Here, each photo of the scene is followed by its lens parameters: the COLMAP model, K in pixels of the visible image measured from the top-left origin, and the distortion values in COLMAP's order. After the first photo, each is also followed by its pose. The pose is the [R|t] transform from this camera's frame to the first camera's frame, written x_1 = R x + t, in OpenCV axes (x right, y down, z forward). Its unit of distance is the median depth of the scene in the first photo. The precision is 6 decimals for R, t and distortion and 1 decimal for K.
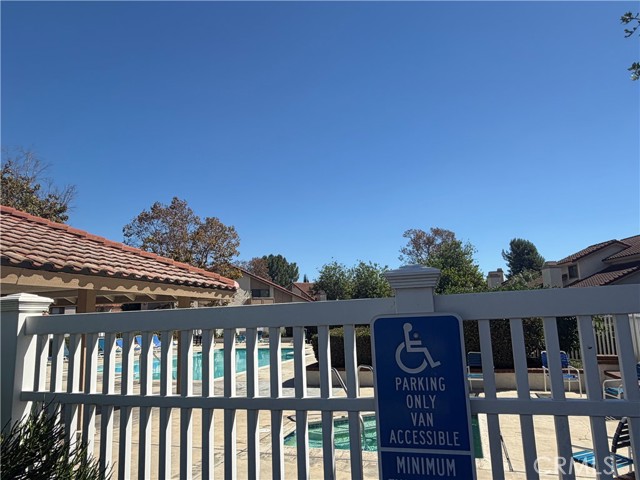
lens RADIAL K [[441.8, 0, 320.9], [0, 441.8, 241.5], [0, 0, 1]] dist [0.000951, -0.000588]
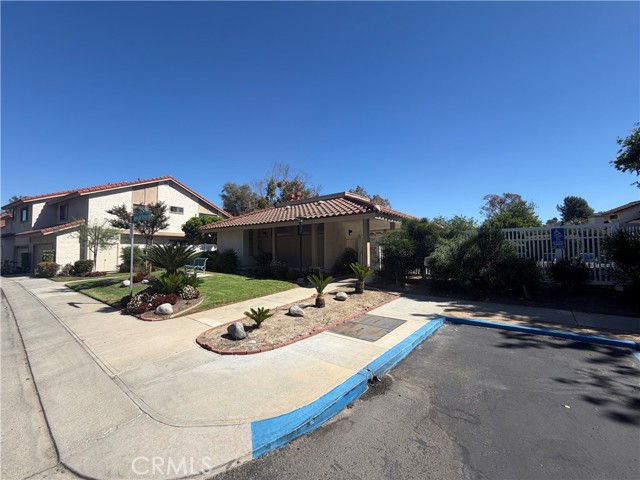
lens RADIAL K [[258.0, 0, 319.8], [0, 258.0, 239.0], [0, 0, 1]] dist [0.002621, 0.000651]
pose [[0.940449, 0.008857, -0.339820, -0.063872], [0.037227, 0.990965, 0.128854, -0.012035], [0.337891, -0.133831, 0.931622, -0.139726]]
